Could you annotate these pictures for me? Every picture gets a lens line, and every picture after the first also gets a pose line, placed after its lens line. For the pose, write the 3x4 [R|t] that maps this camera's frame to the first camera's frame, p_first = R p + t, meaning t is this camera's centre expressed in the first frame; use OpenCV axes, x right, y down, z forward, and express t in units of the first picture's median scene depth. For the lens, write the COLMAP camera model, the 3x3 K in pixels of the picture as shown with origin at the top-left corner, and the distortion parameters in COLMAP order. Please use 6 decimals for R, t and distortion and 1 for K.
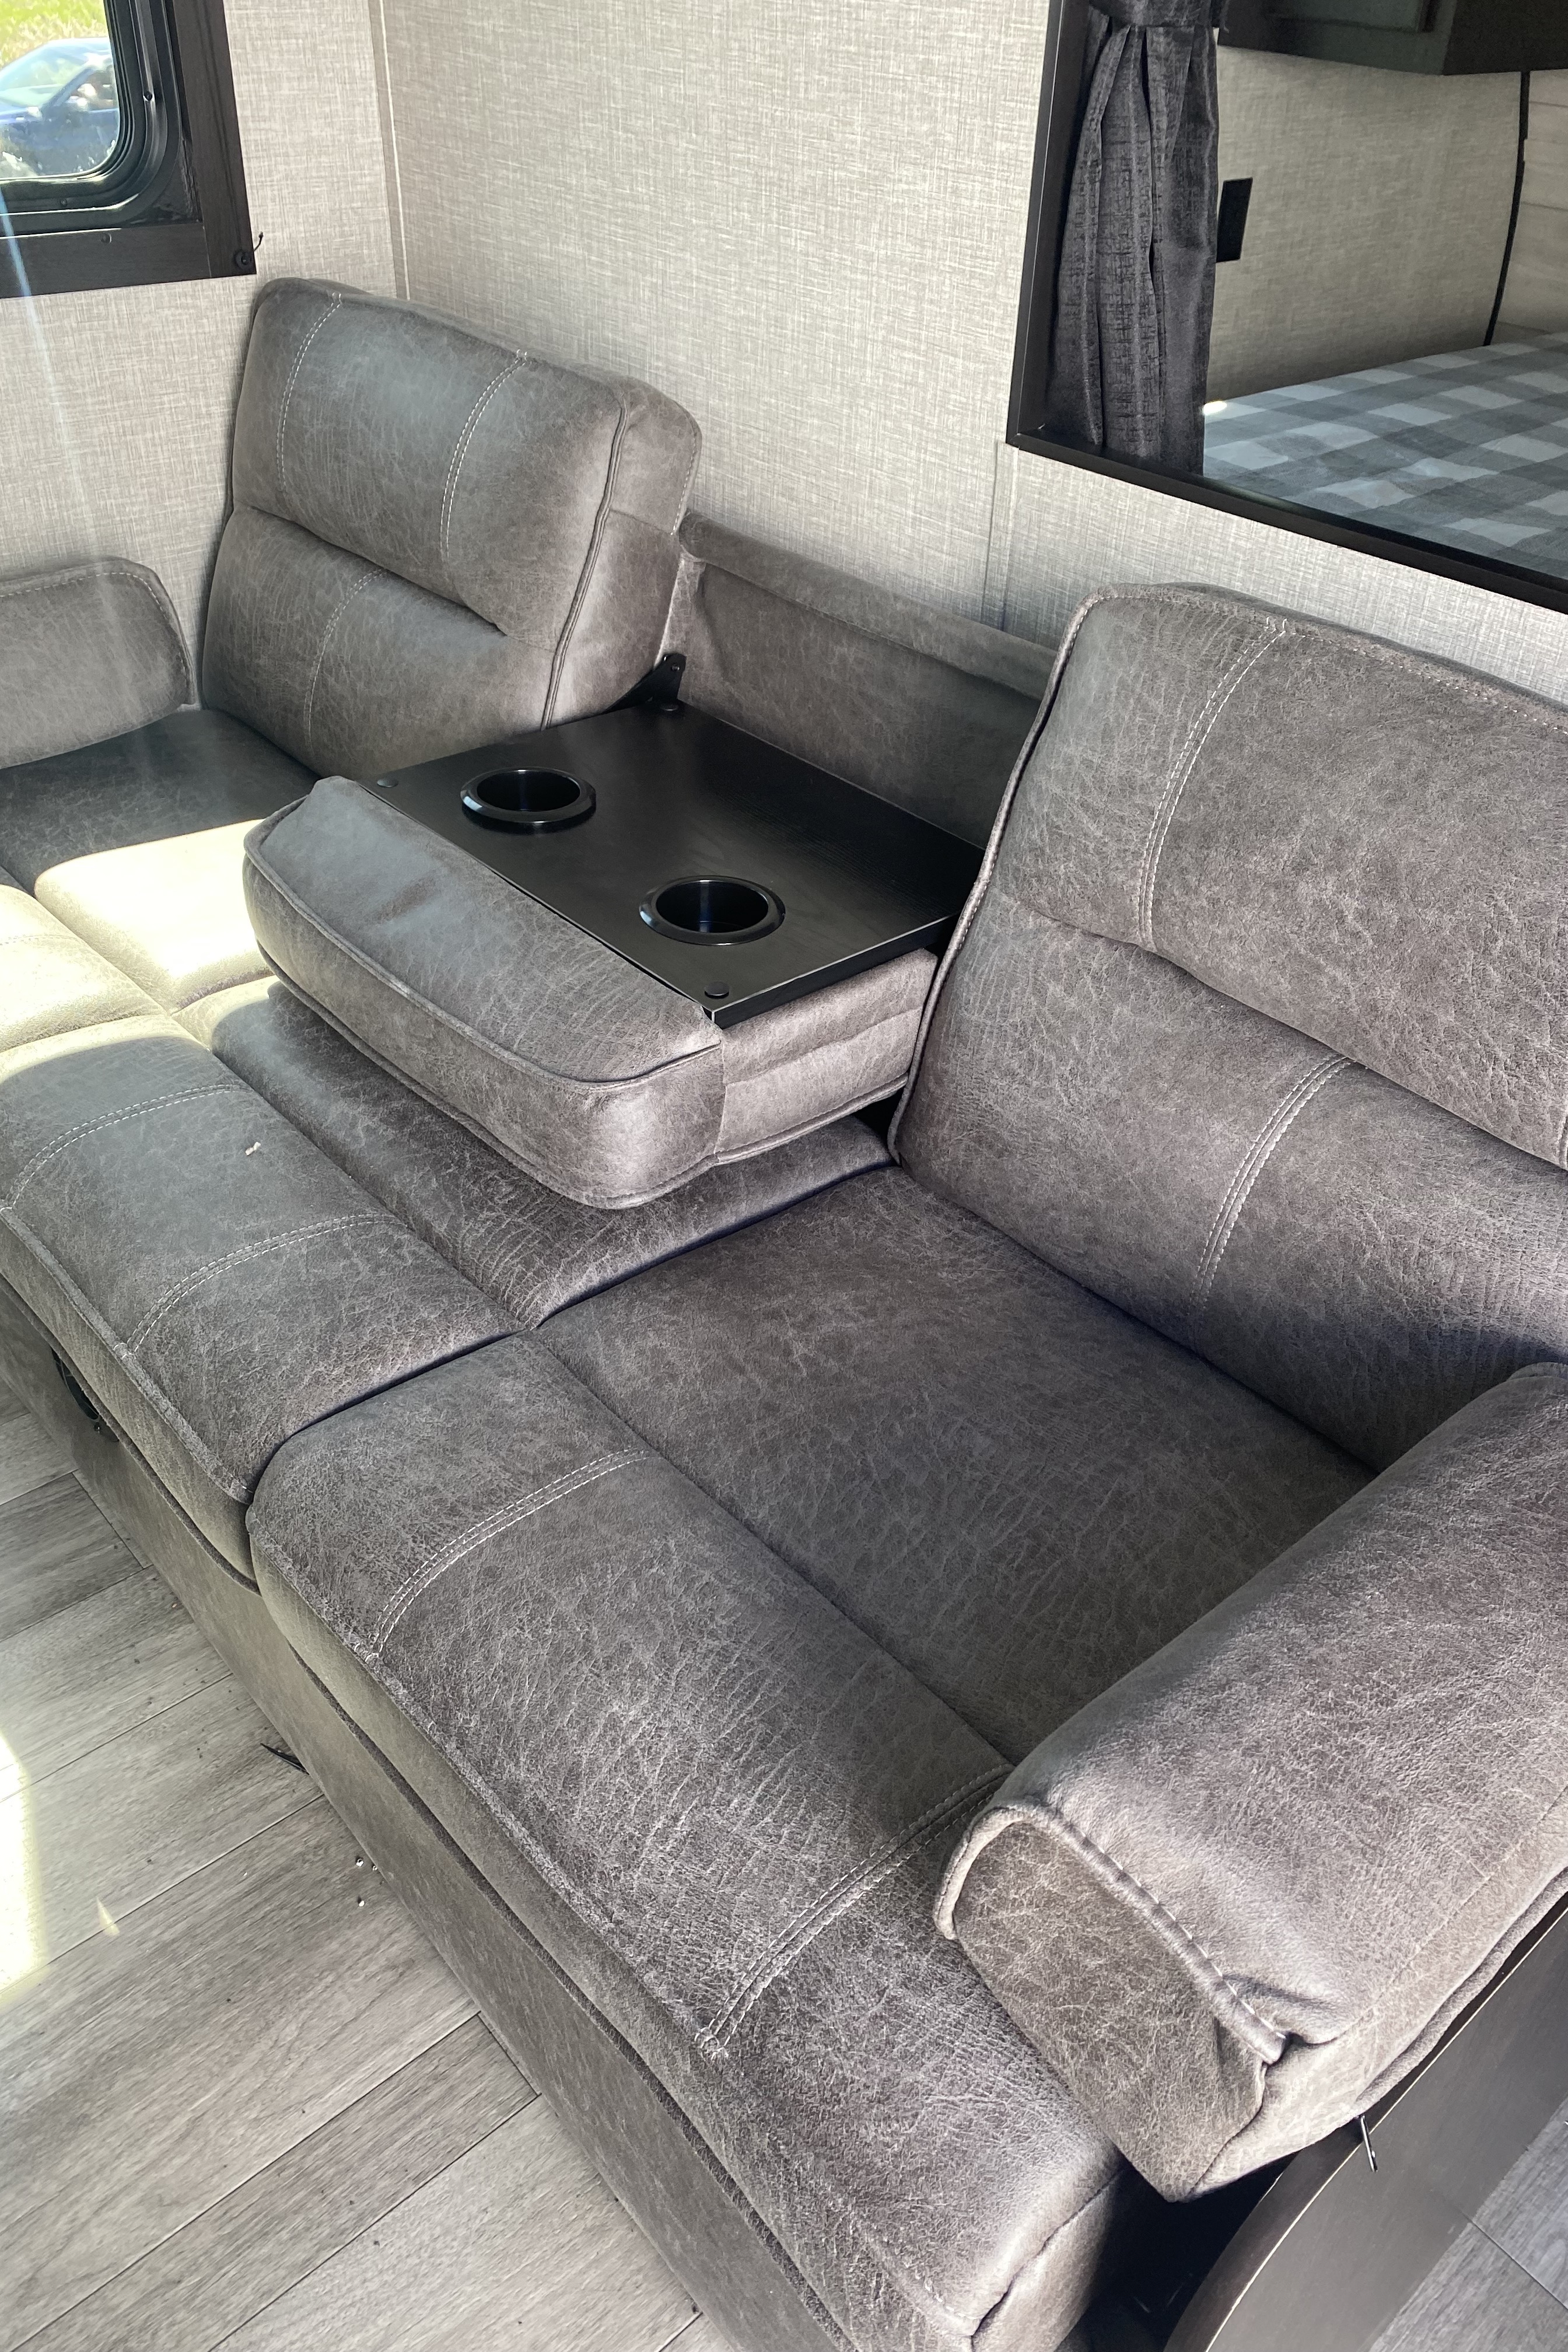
lens RADIAL K [[1850.0, 0, 743.5], [0, 1850.0, 1172.7], [0, 0, 1]] dist [0.079102, -0.082269]
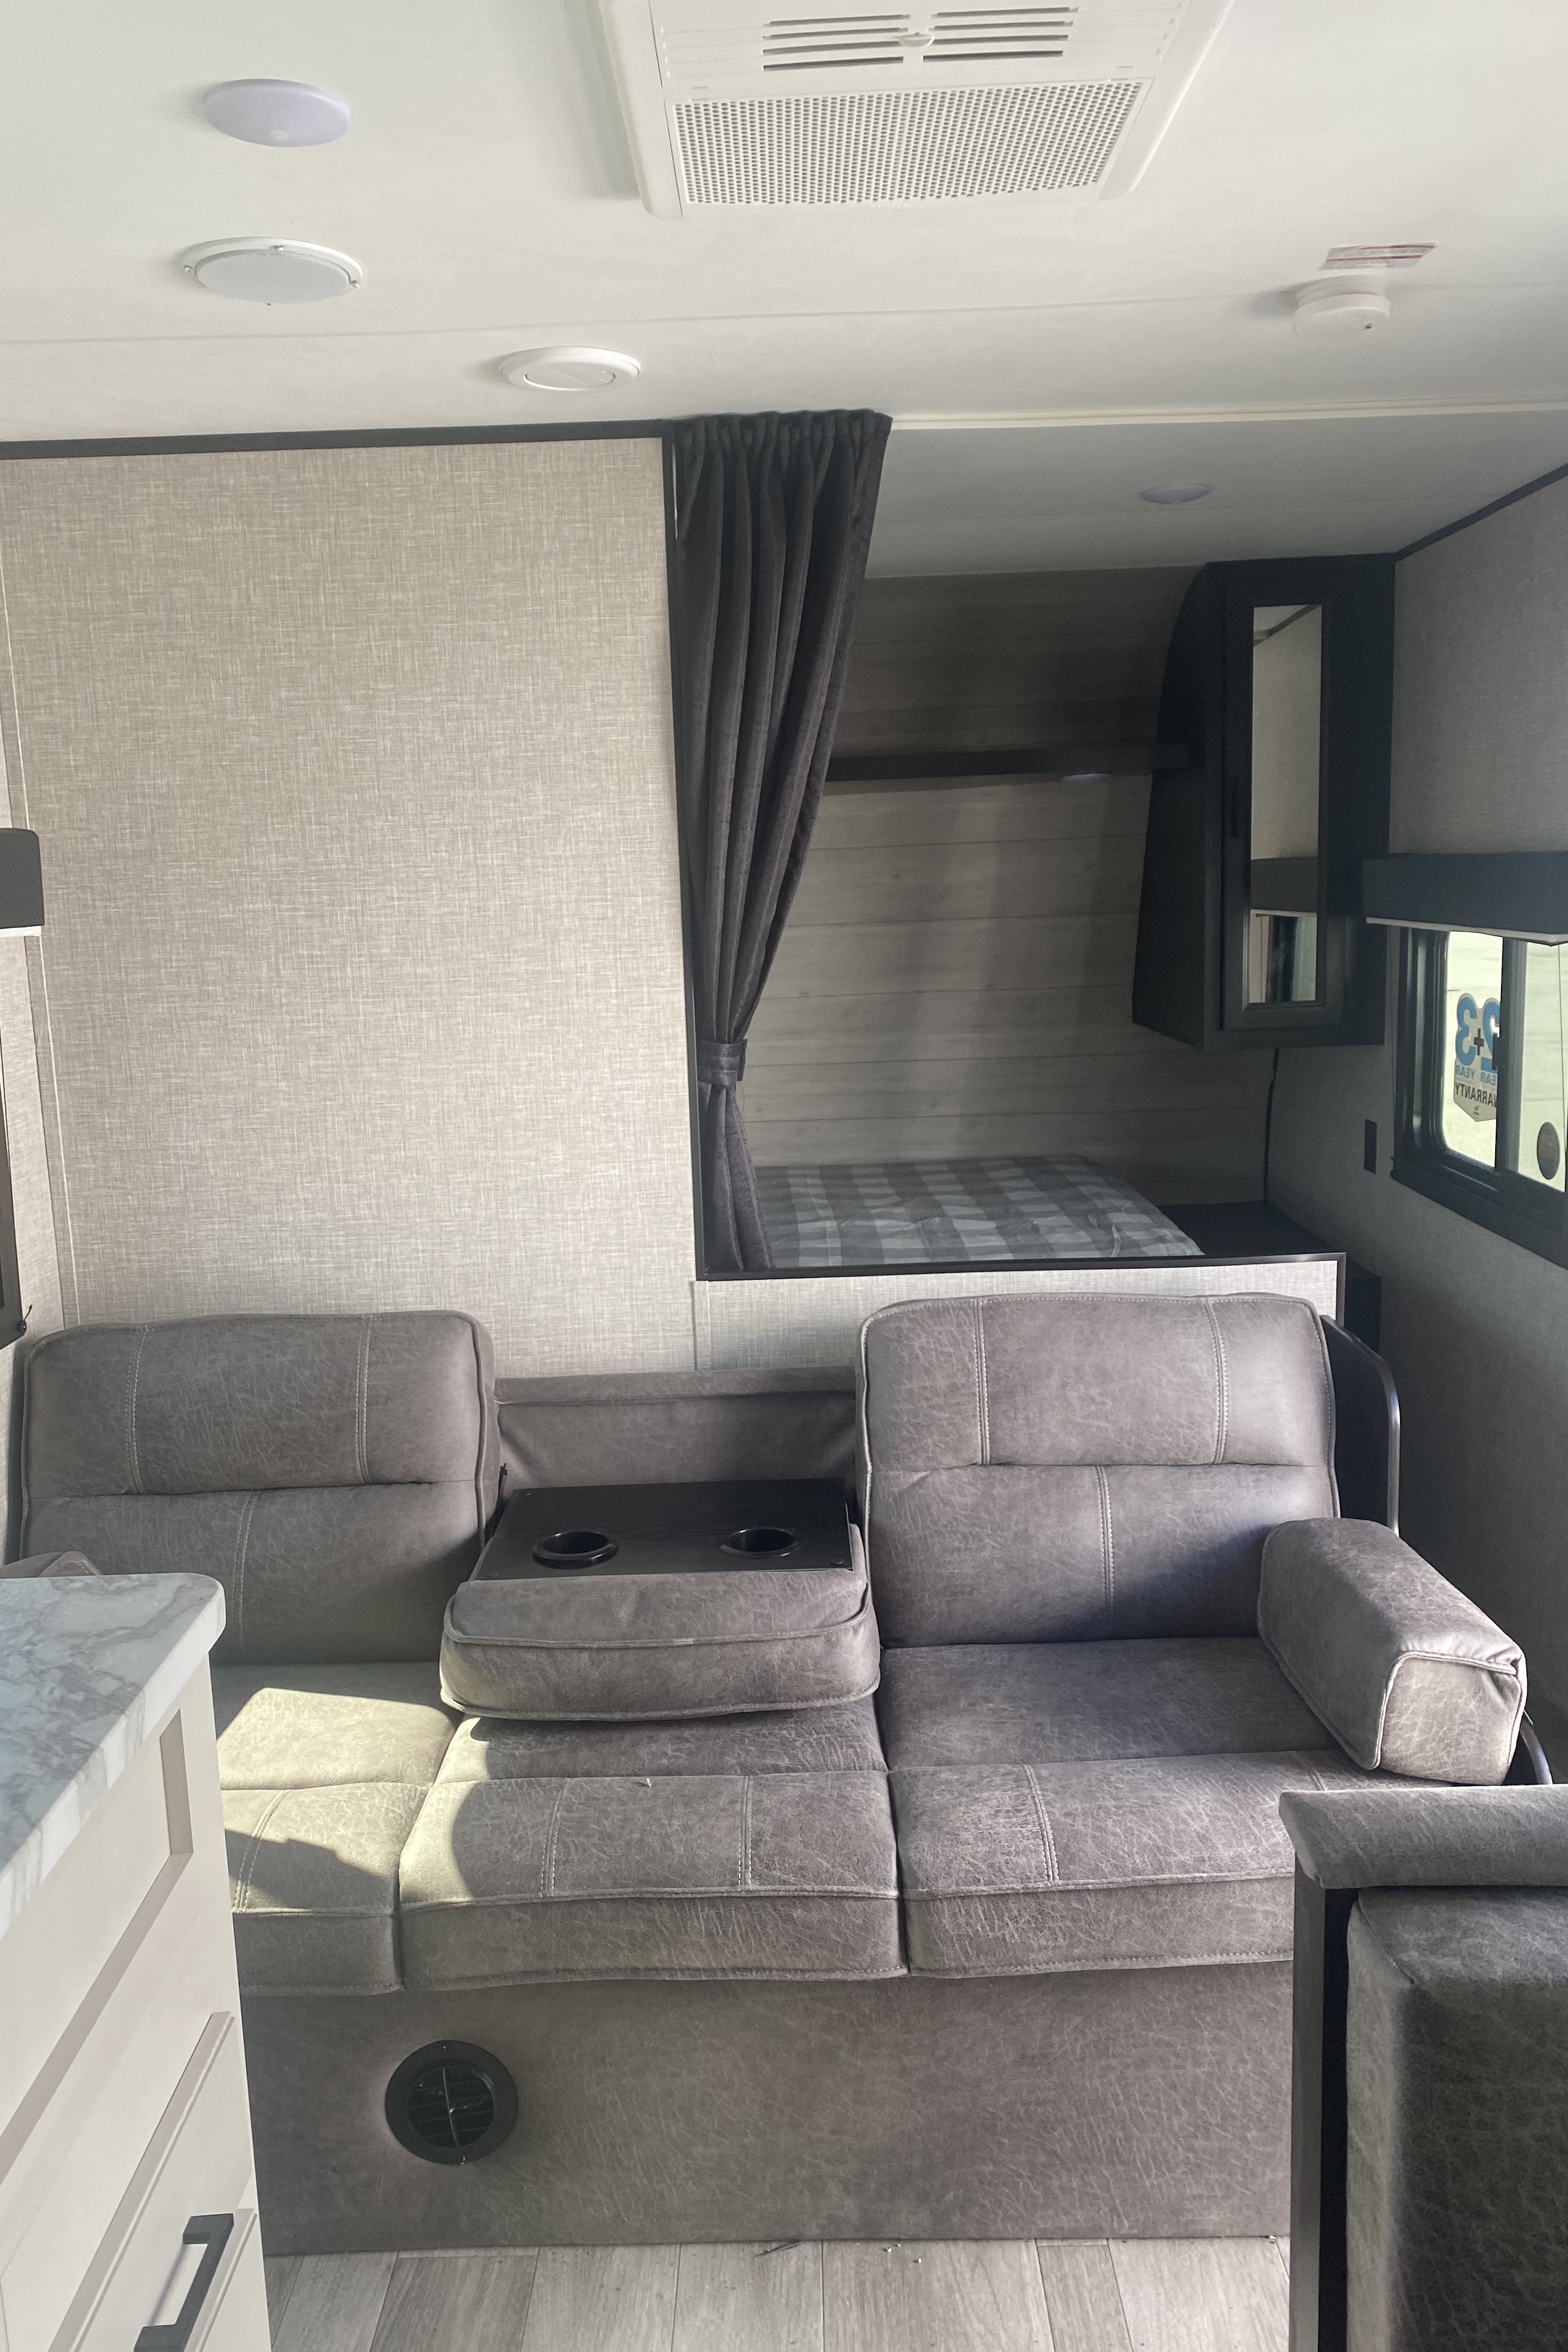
lens RADIAL K [[1850.0, 0, 743.5], [0, 1850.0, 1172.7], [0, 0, 1]] dist [0.079102, -0.082269]
pose [[0.658312, -0.175378, 0.732030, -1.137677], [0.481797, 0.845355, -0.230750, -0.039486], [-0.578357, 0.504595, 0.641005, -0.241432]]
